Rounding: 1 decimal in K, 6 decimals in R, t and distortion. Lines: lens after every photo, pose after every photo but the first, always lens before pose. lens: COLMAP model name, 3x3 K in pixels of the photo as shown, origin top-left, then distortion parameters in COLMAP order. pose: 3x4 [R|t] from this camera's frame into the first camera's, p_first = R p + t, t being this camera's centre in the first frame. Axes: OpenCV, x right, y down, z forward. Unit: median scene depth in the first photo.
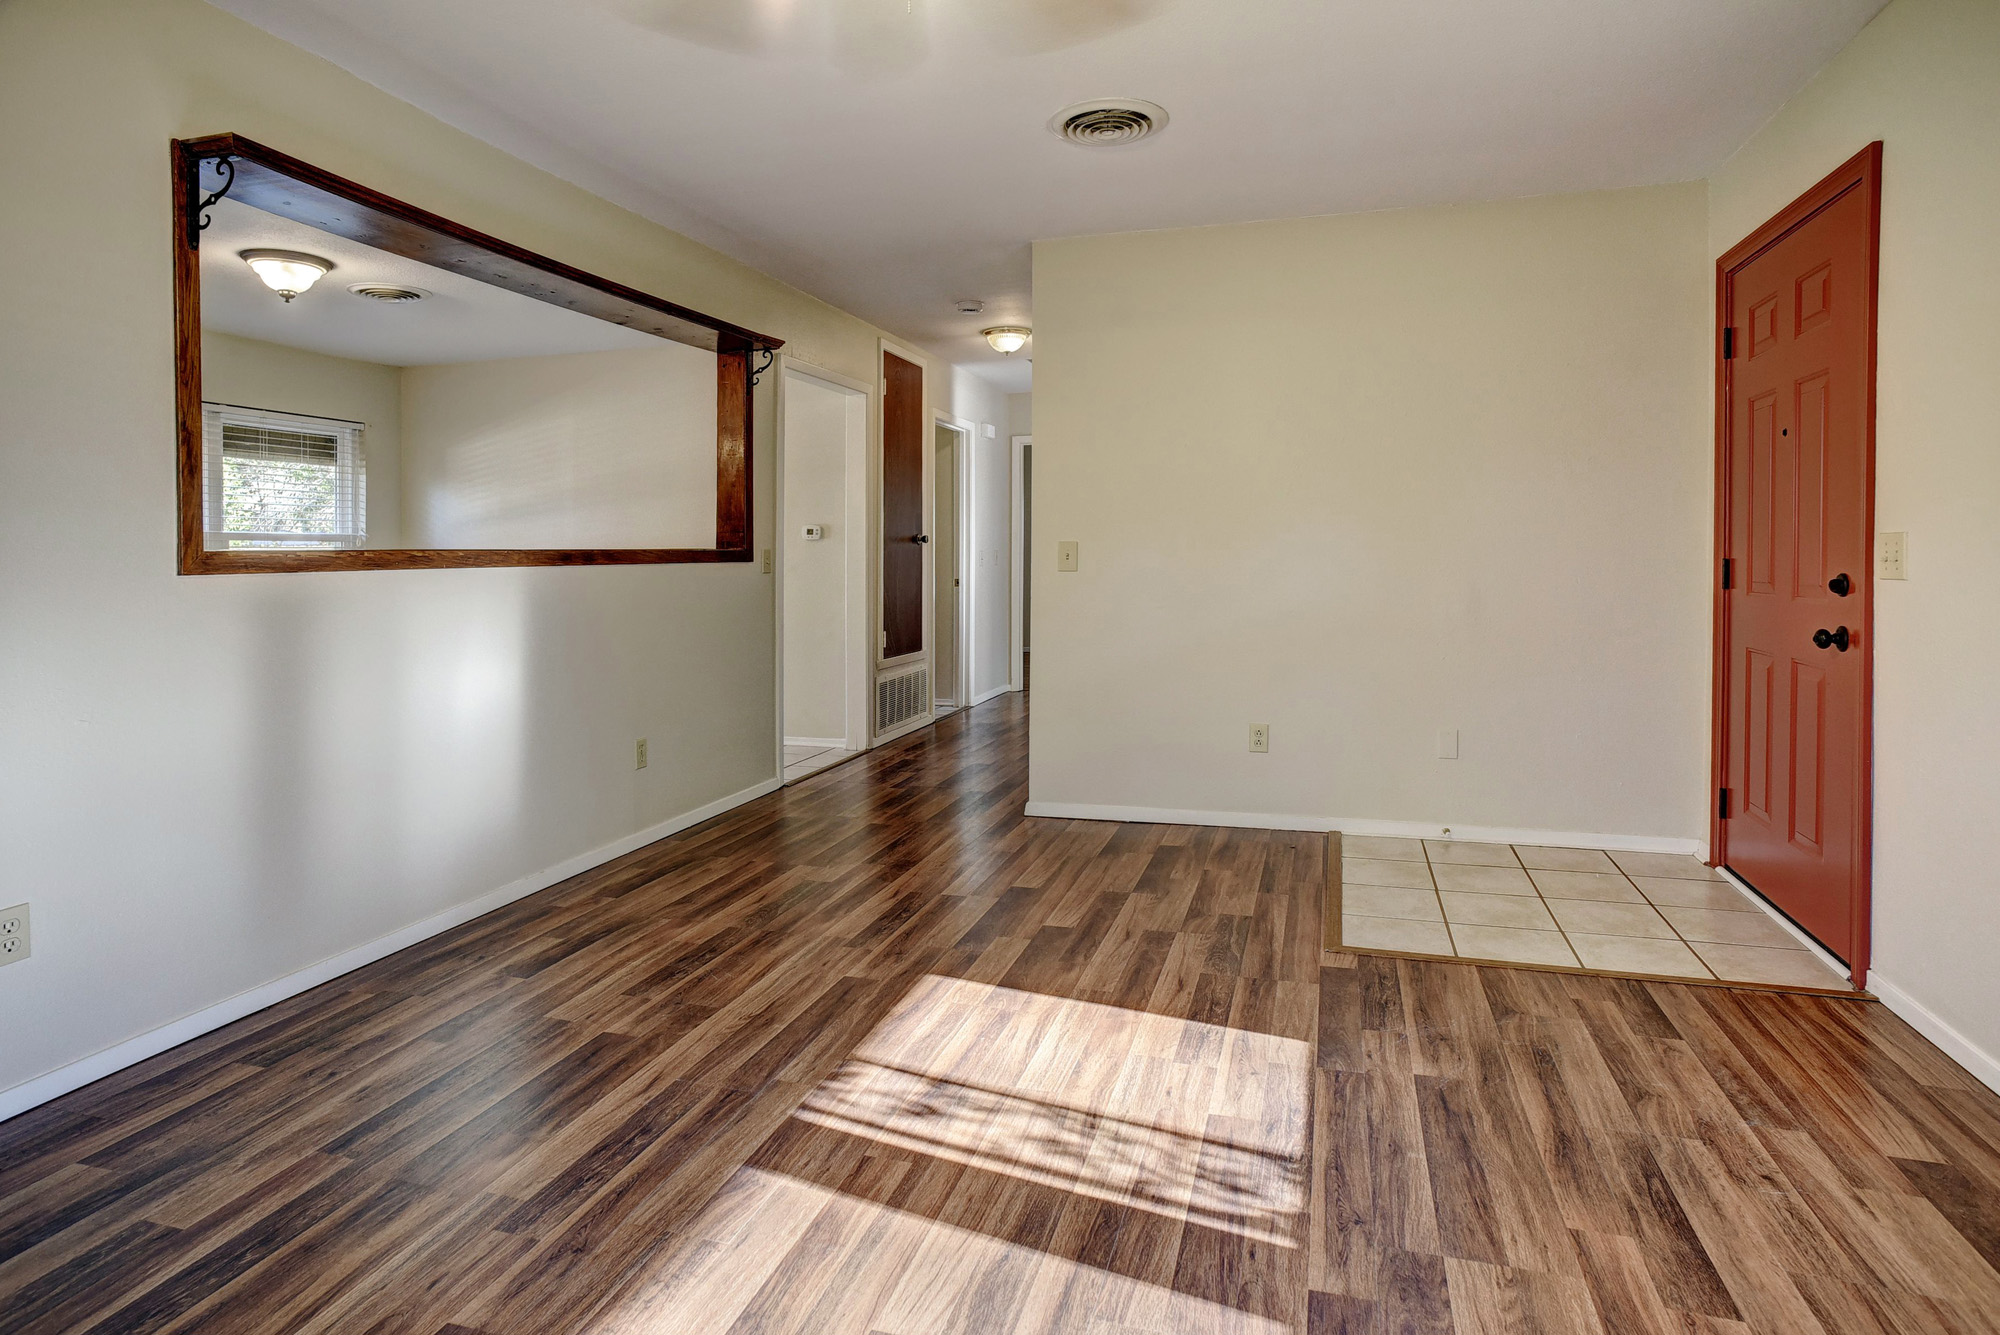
lens RADIAL K [[1063.1, 0, 1004.1], [0, 1063.1, 585.8], [0, 0, 1]] dist [-0.043963, 0.026777]
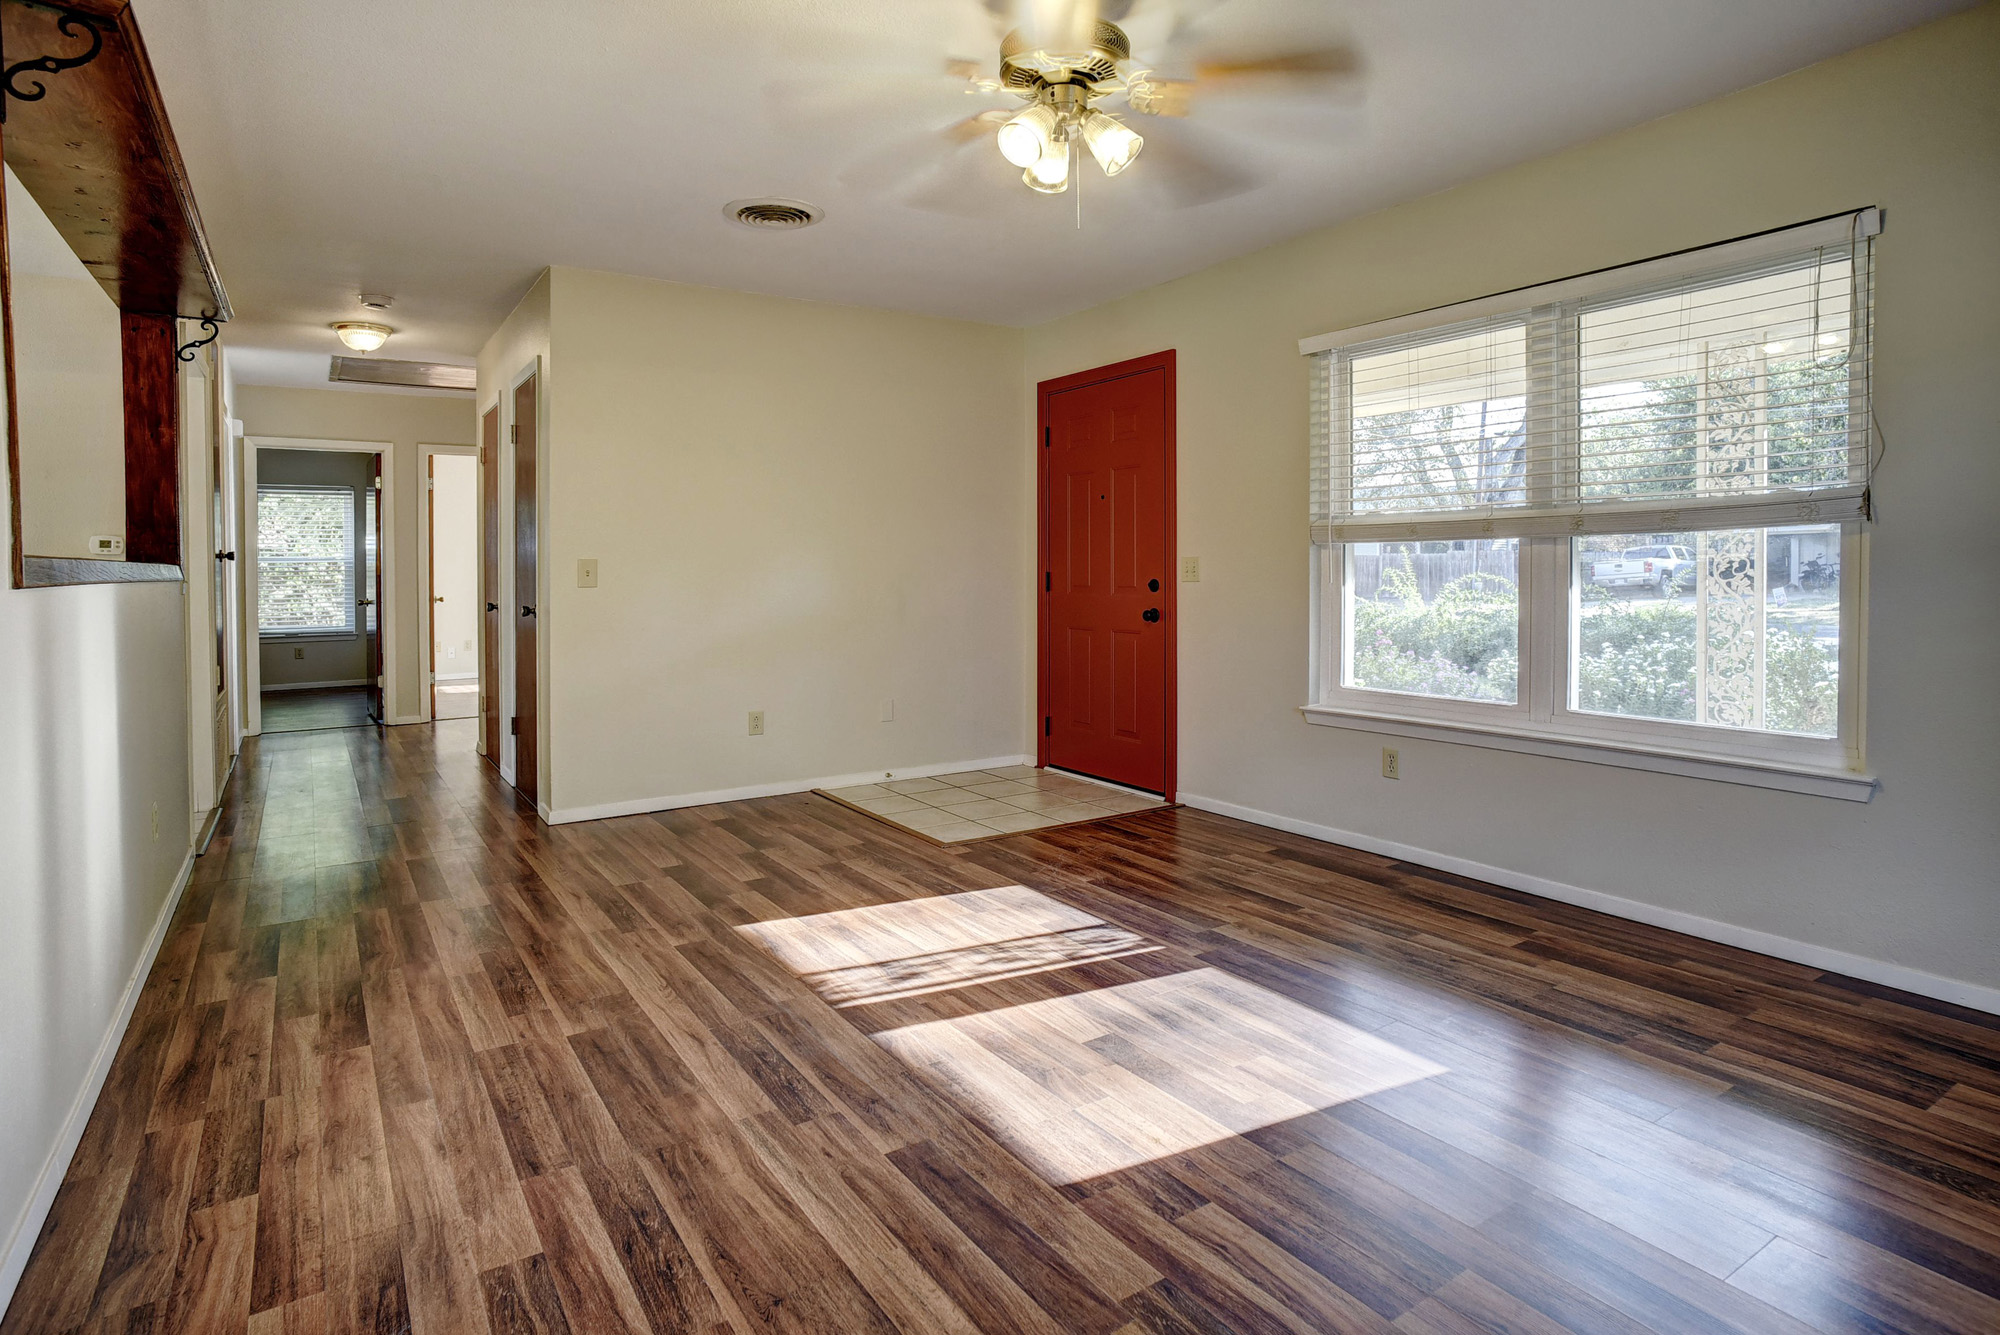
lens RADIAL K [[1063.1, 0, 977.9], [0, 1063.1, 624.4], [0, 0, 1]] dist [-0.043963, 0.026777]
pose [[0.648439, -0.038051, 0.760315, -1.028251], [0.026210, 0.999274, 0.027657, 0.011077], [-0.760815, 0.001994, 0.648966, 0.044973]]
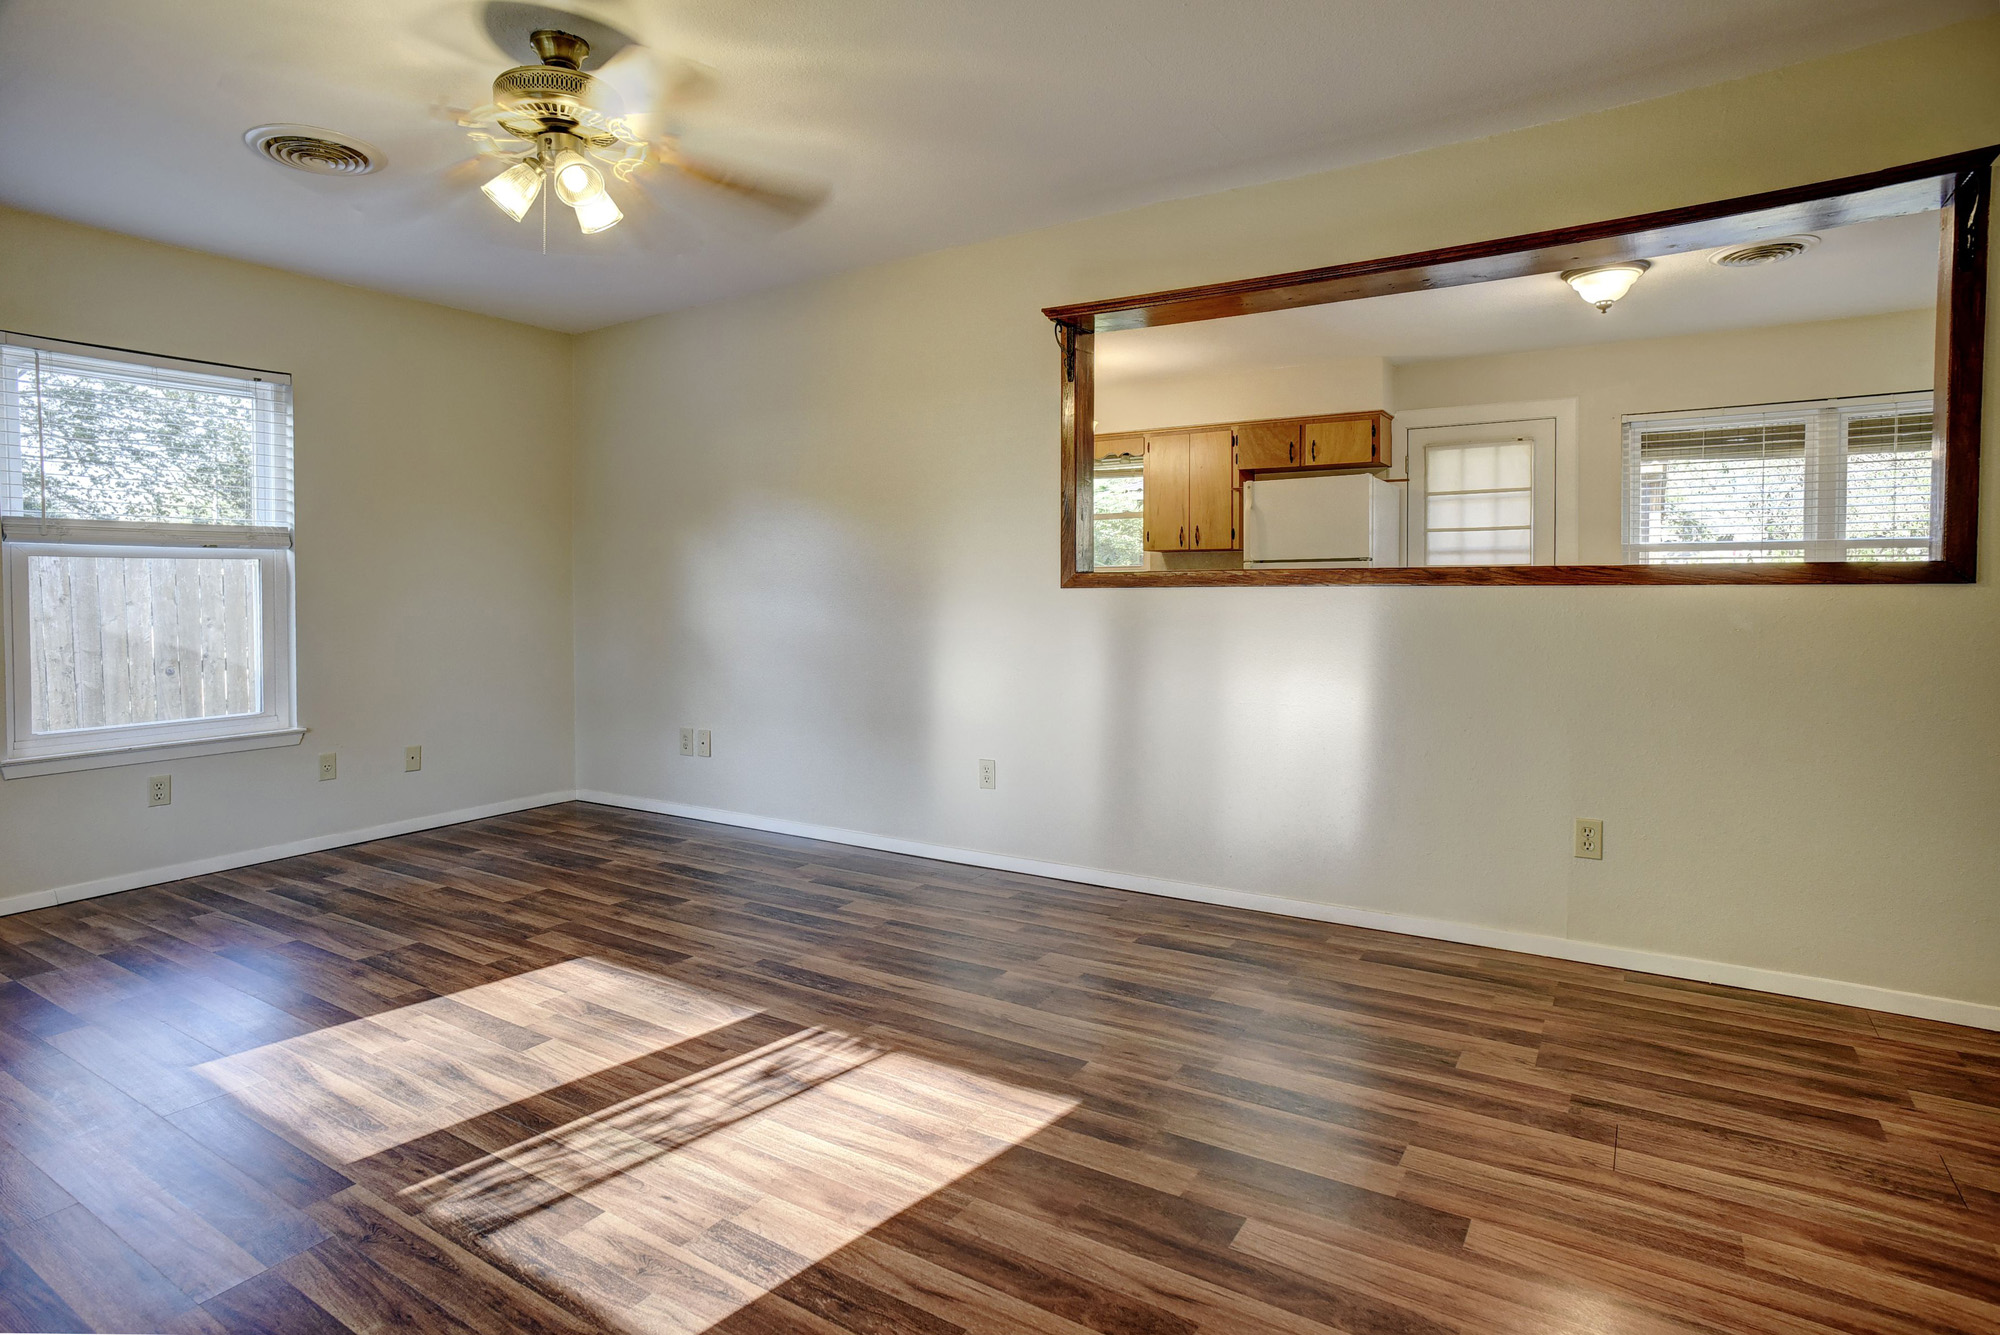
lens RADIAL K [[1063.1, 0, 973.5], [0, 1063.1, 658.5], [0, 0, 1]] dist [-0.043963, 0.026777]
pose [[-0.284553, 0.078221, -0.955464, 0.910837], [-0.014221, 0.996212, 0.085792, -0.049284], [0.958555, 0.038000, -0.282363, 1.514708]]
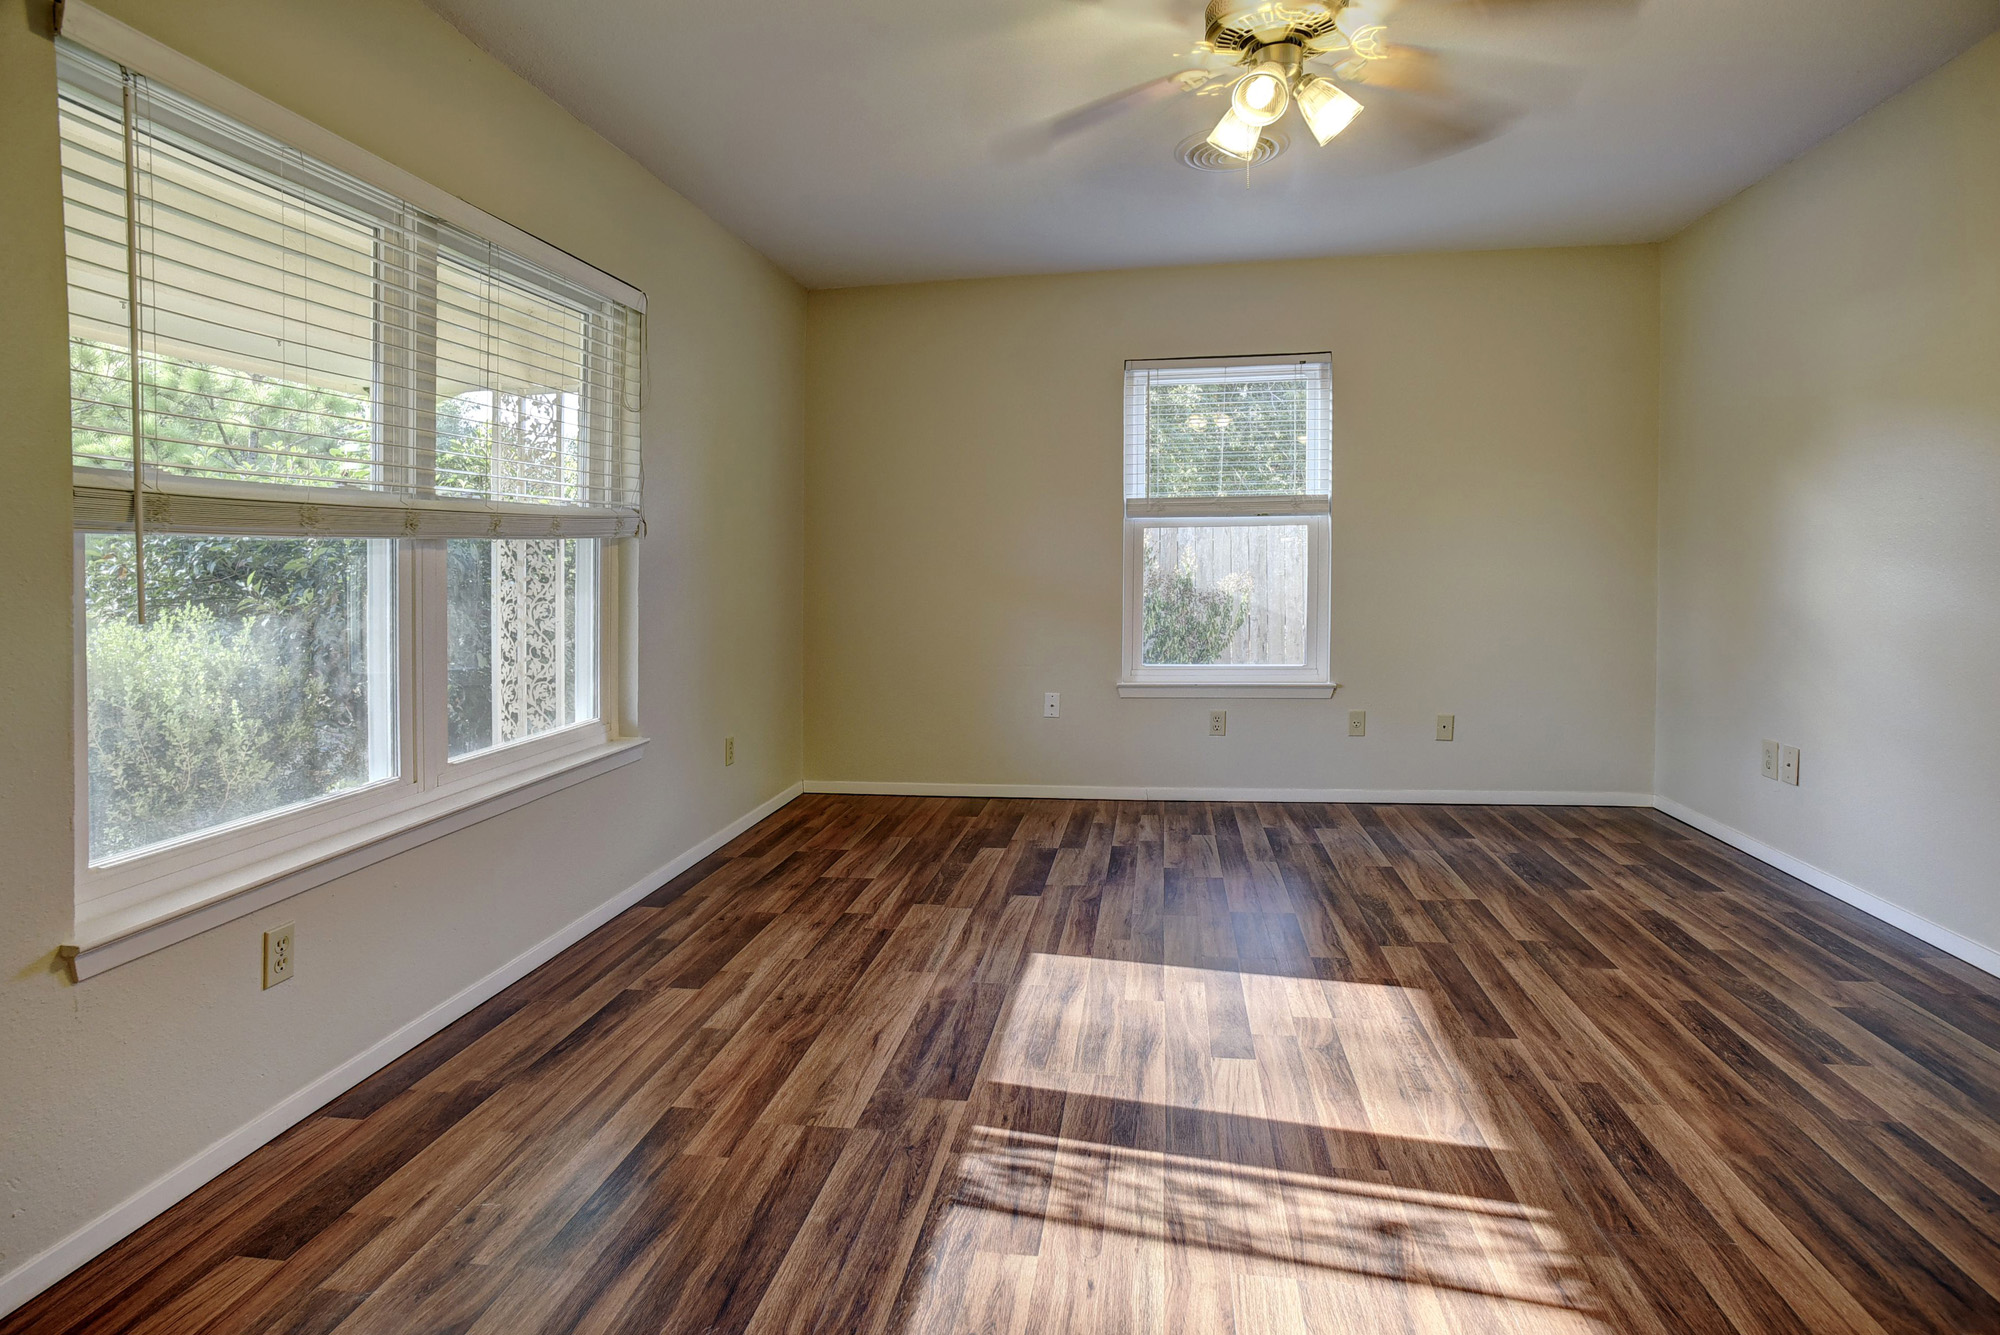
lens RADIAL K [[1063.1, 0, 988.9], [0, 1063.1, 574.8], [0, 0, 1]] dist [-0.043963, 0.026777]
pose [[-0.990463, 0.030022, -0.134466, 0.319167], [0.024501, 0.998795, 0.042527, -0.053156], [0.135581, 0.038827, -0.990005, 1.744571]]
